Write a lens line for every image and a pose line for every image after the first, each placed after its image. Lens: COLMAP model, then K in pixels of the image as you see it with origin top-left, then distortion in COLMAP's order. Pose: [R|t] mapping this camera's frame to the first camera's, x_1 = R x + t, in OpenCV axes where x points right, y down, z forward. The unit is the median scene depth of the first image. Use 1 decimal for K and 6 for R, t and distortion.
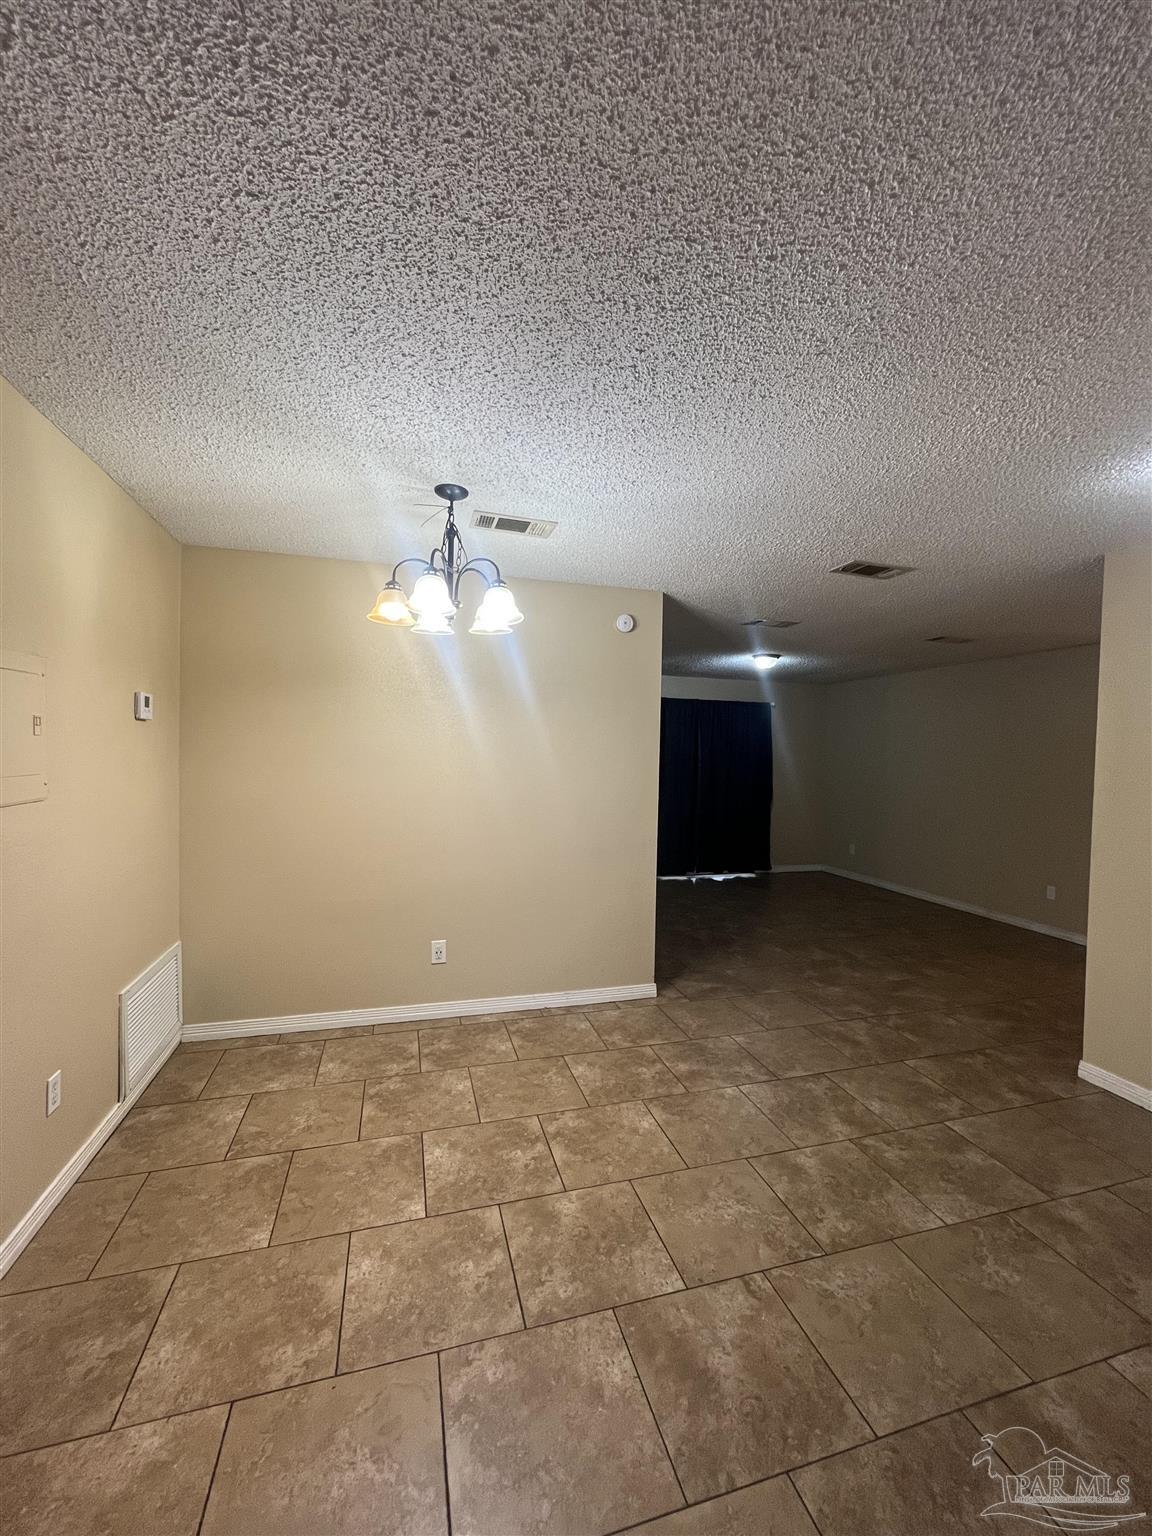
lens RADIAL K [[621.6, 0, 581.1], [0, 621.6, 766.0], [0, 0, 1]] dist [-0.003030, 0.000470]
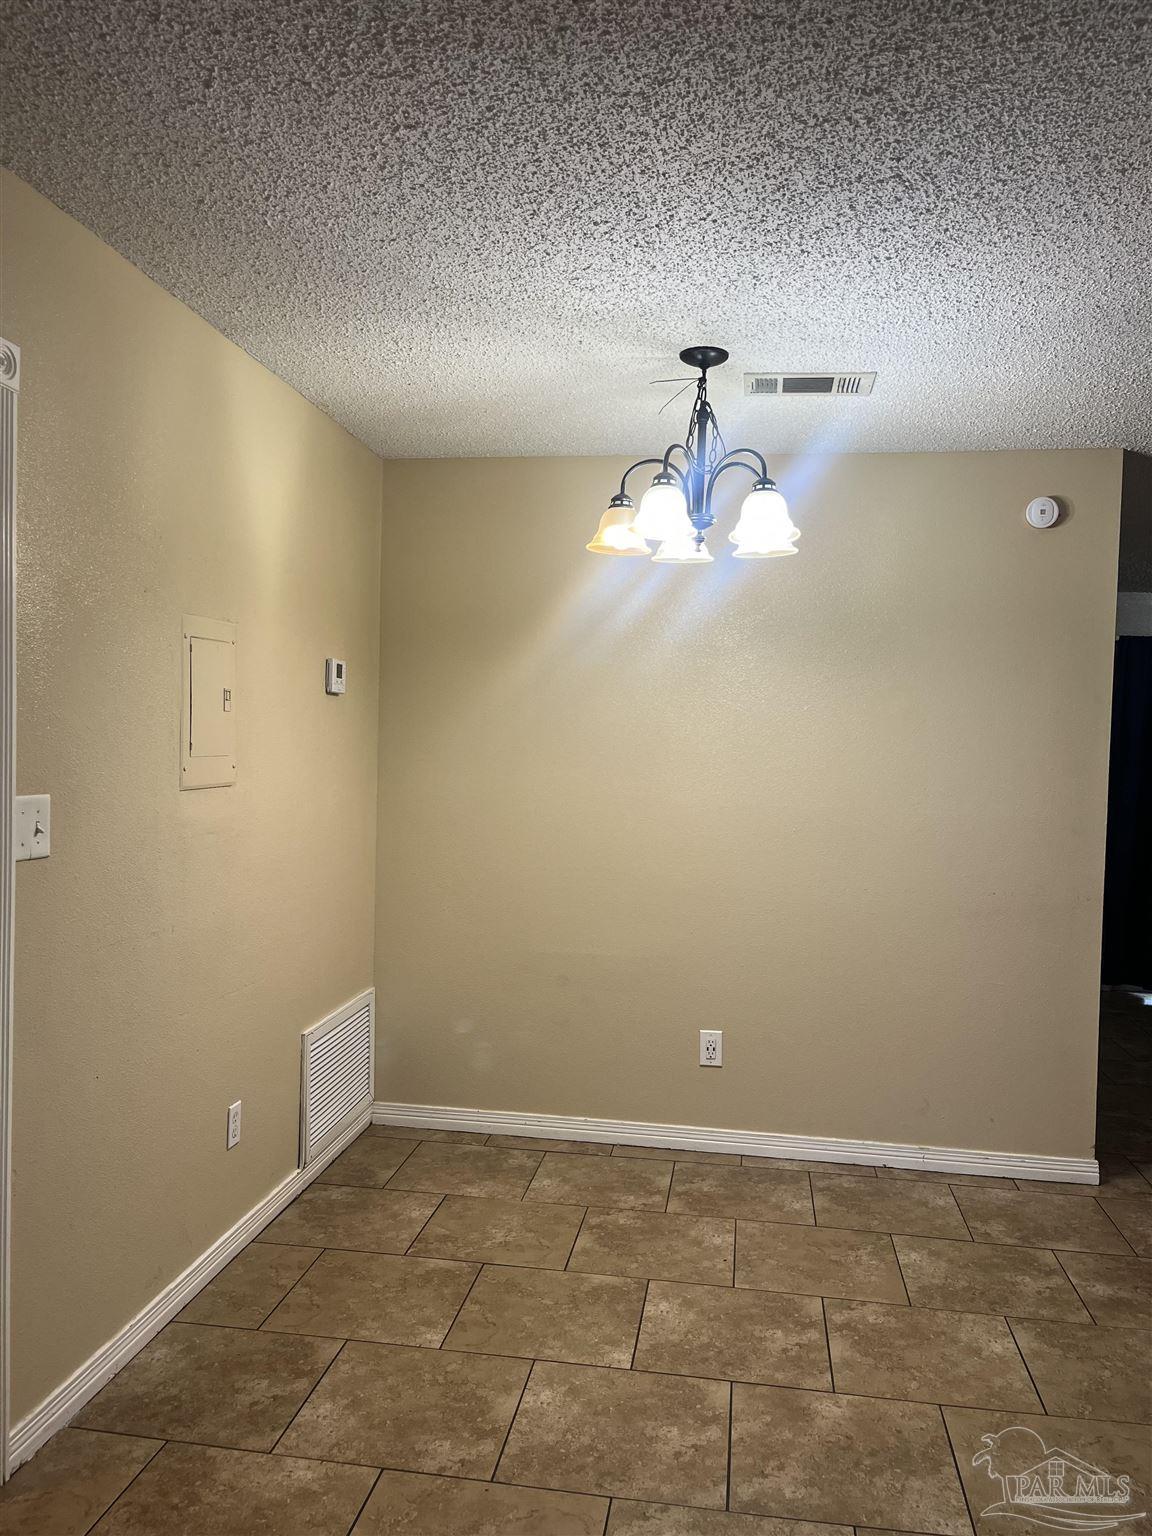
lens RADIAL K [[1165.4, 0, 567.8], [0, 1165.4, 775.4], [0, 0, 1]] dist [0.076420, -0.096993]
pose [[0.903895, 0.016354, -0.427442, 0.252649], [-0.017306, 0.999849, 0.001659, 0.027659], [0.427405, 0.005897, 0.904041, -0.275694]]
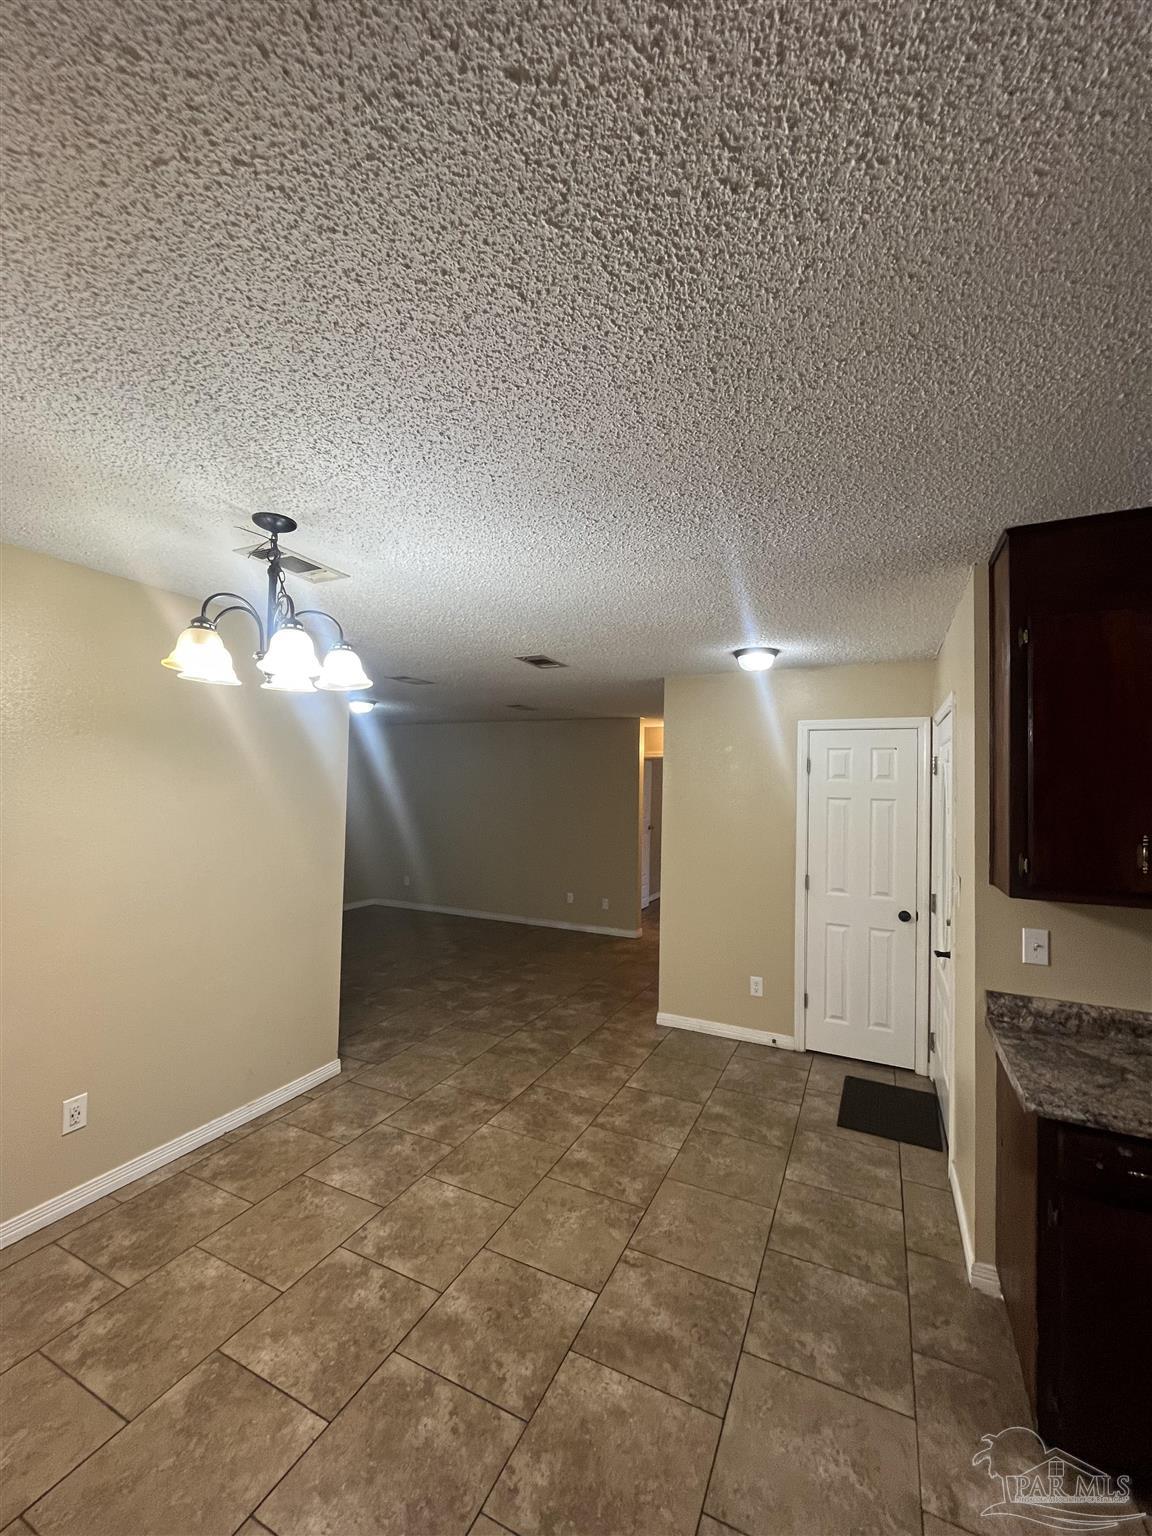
lens RADIAL K [[621.6, 0, 581.1], [0, 621.6, 766.0], [0, 0, 1]] dist [-0.003030, 0.000470]
pose [[0.663965, 0.018427, 0.747536, -0.626850], [0.008014, 0.999464, -0.031756, -0.101978], [-0.747720, 0.027076, 0.663462, 0.182041]]
